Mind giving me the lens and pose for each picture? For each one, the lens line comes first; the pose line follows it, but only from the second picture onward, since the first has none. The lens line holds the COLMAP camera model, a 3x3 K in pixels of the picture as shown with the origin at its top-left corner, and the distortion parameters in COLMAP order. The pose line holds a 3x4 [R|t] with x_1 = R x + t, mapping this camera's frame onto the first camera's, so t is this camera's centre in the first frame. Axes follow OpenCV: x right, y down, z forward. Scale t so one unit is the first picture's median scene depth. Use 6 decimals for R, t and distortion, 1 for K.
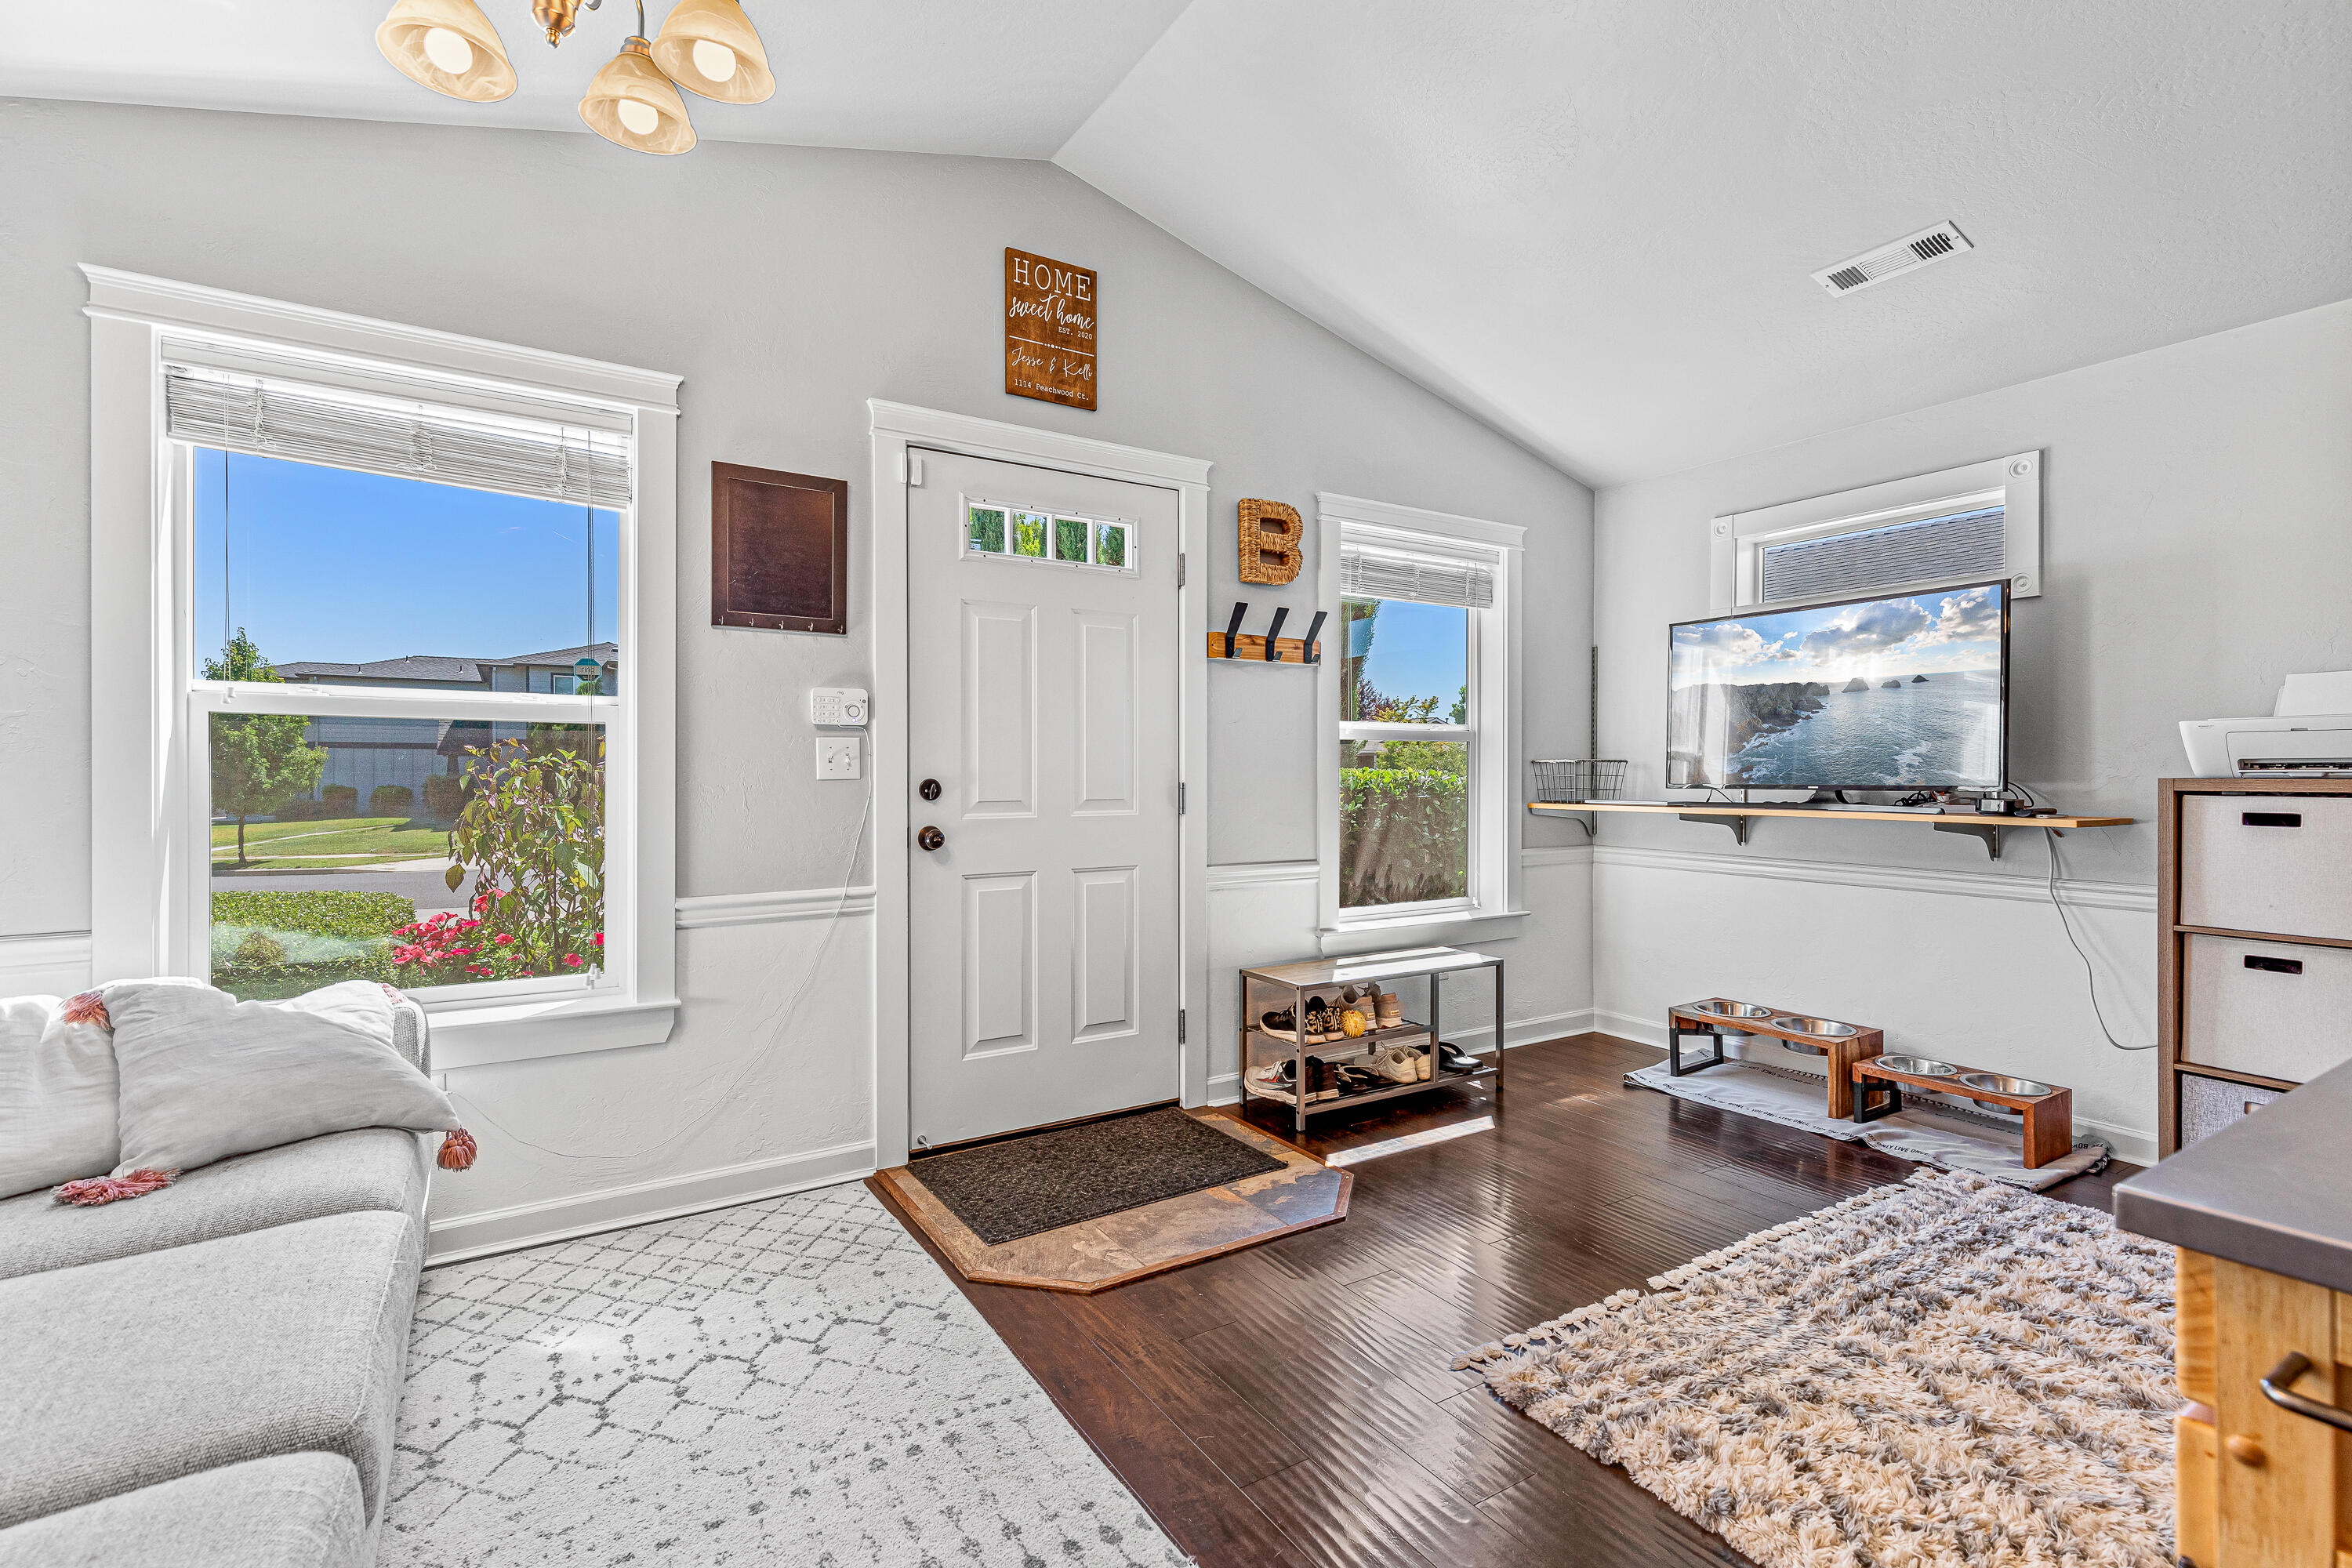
lens RADIAL K [[1064.0, 0, 1185.2], [0, 1064.0, 774.3], [0, 0, 1]] dist [0.008687, -0.000730]
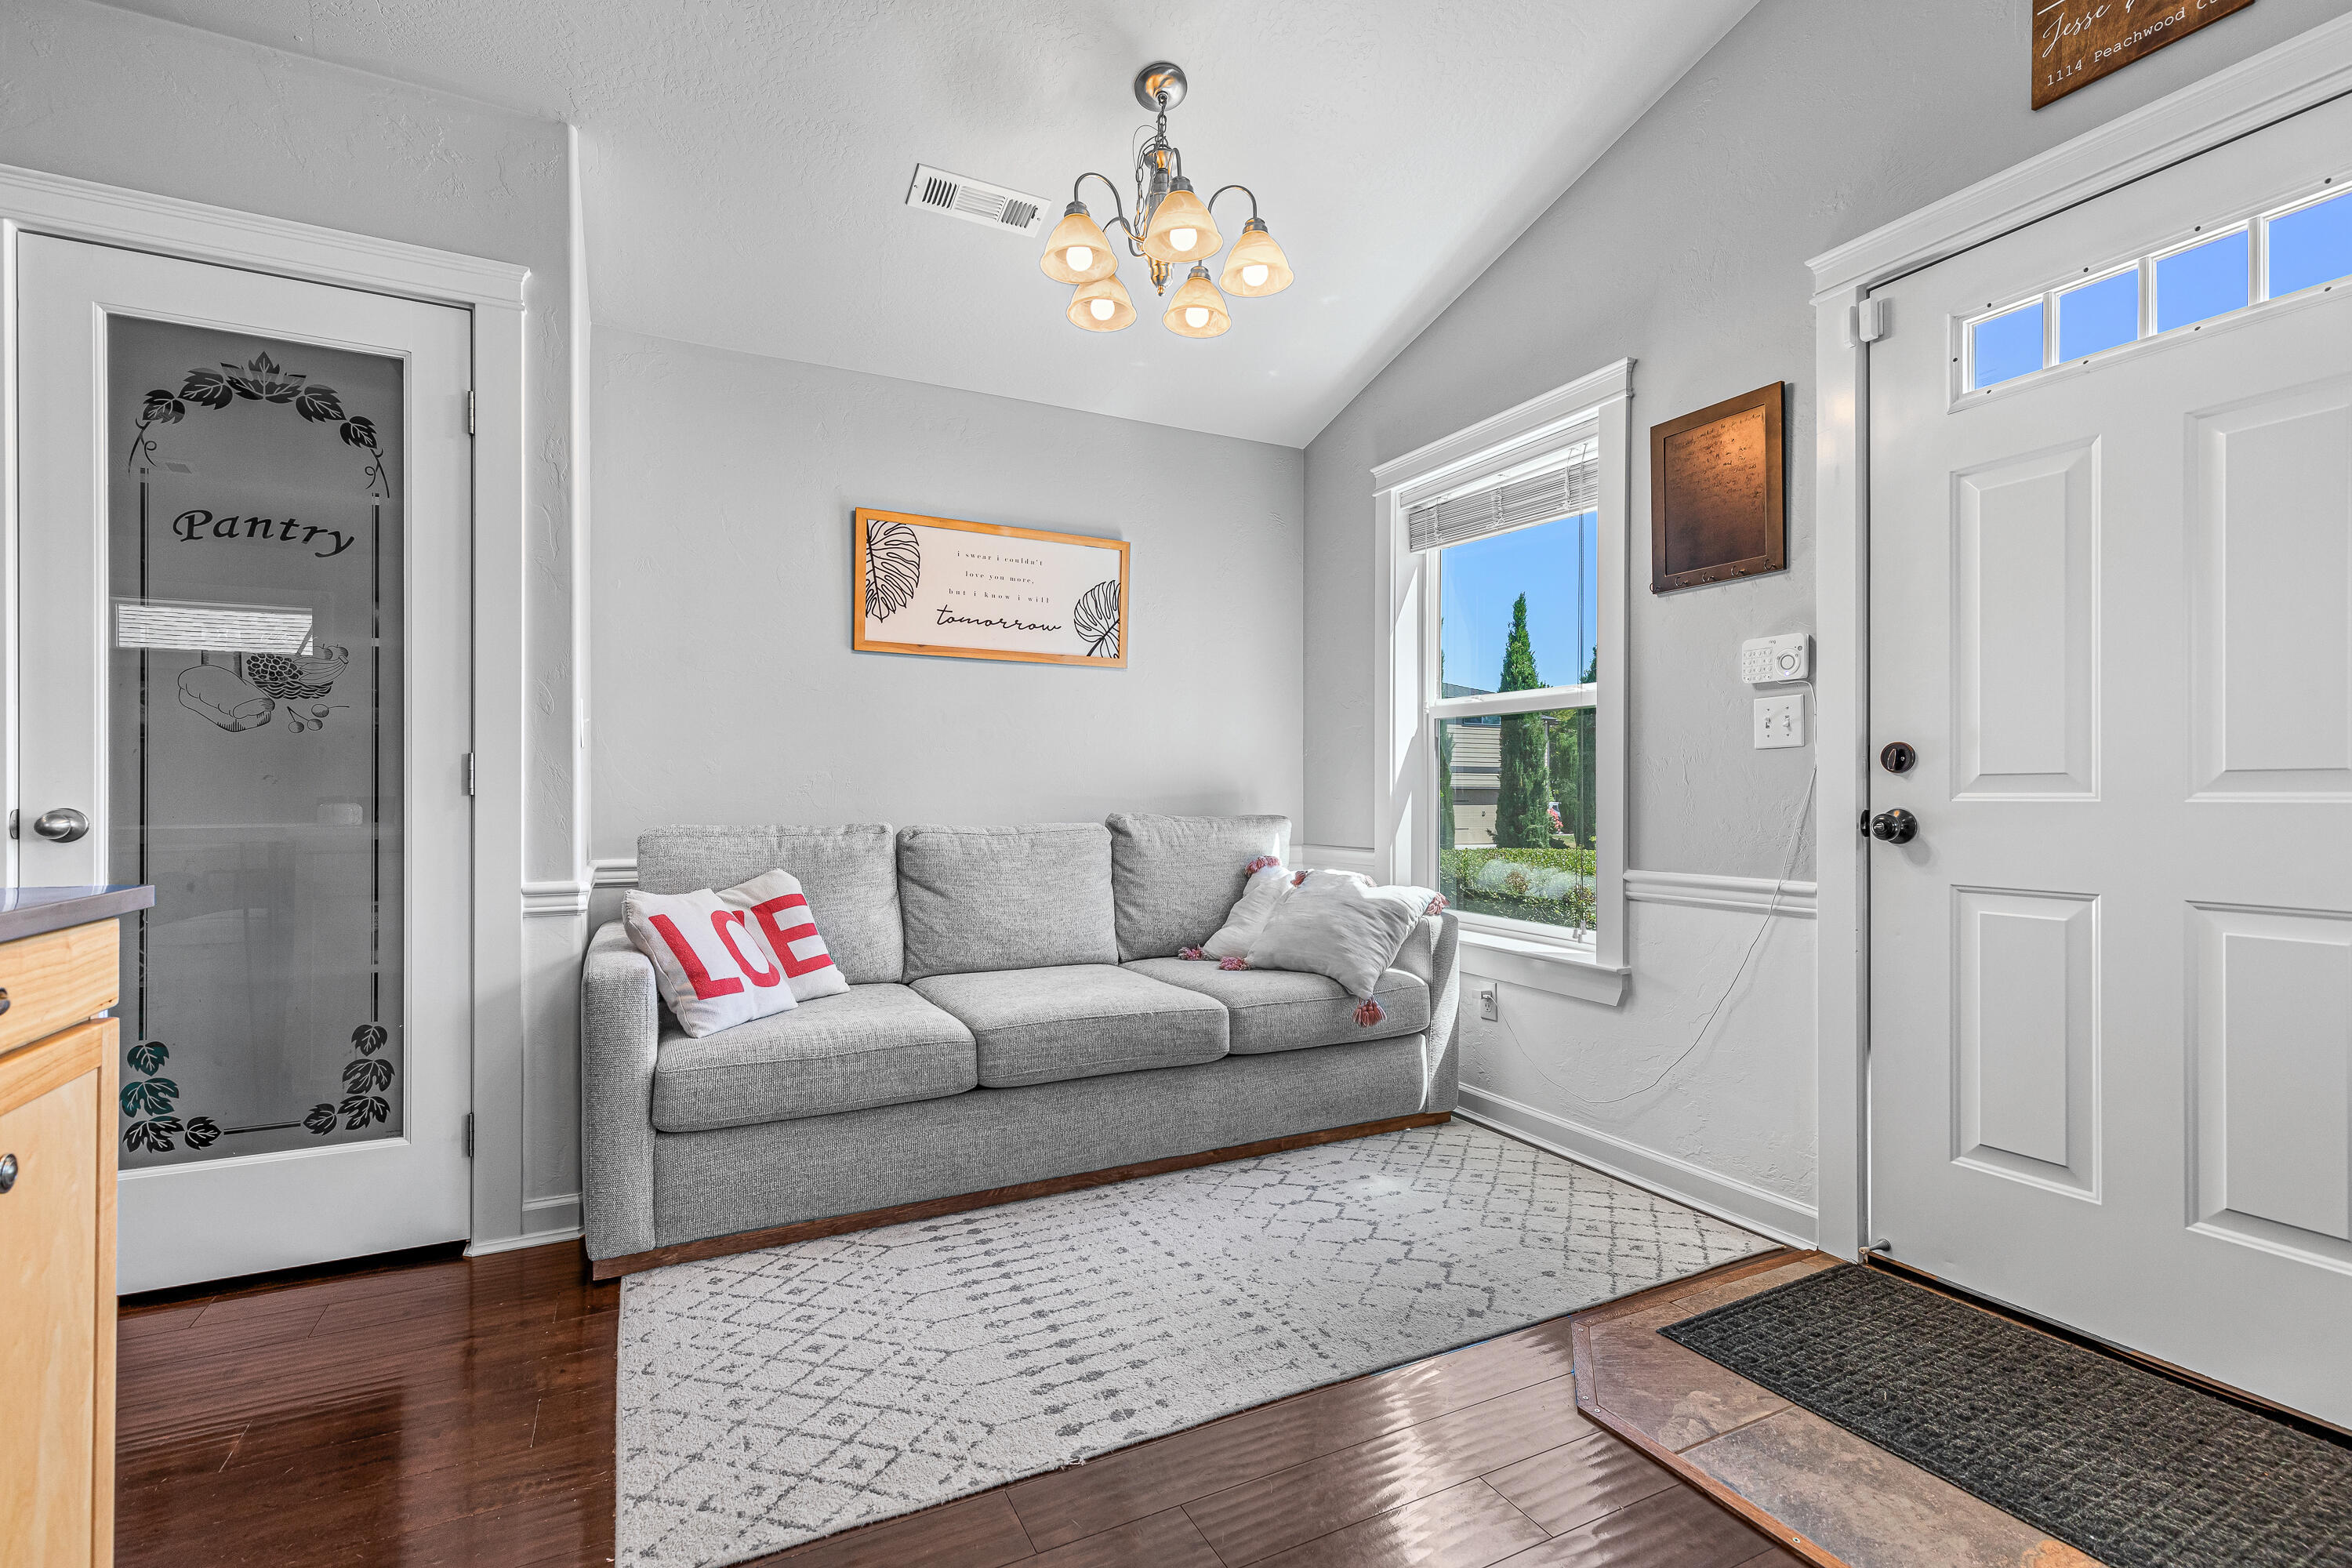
lens RADIAL K [[1066.8, 0, 1183.7], [0, 1066.8, 794.5], [0, 0, 1]] dist [0.008094, -0.000659]
pose [[-0.091212, -0.000068, -0.995831, 0.580675], [-0.005592, 0.999984, 0.000443, 0.046661], [0.995816, 0.005609, -0.091211, 0.668460]]
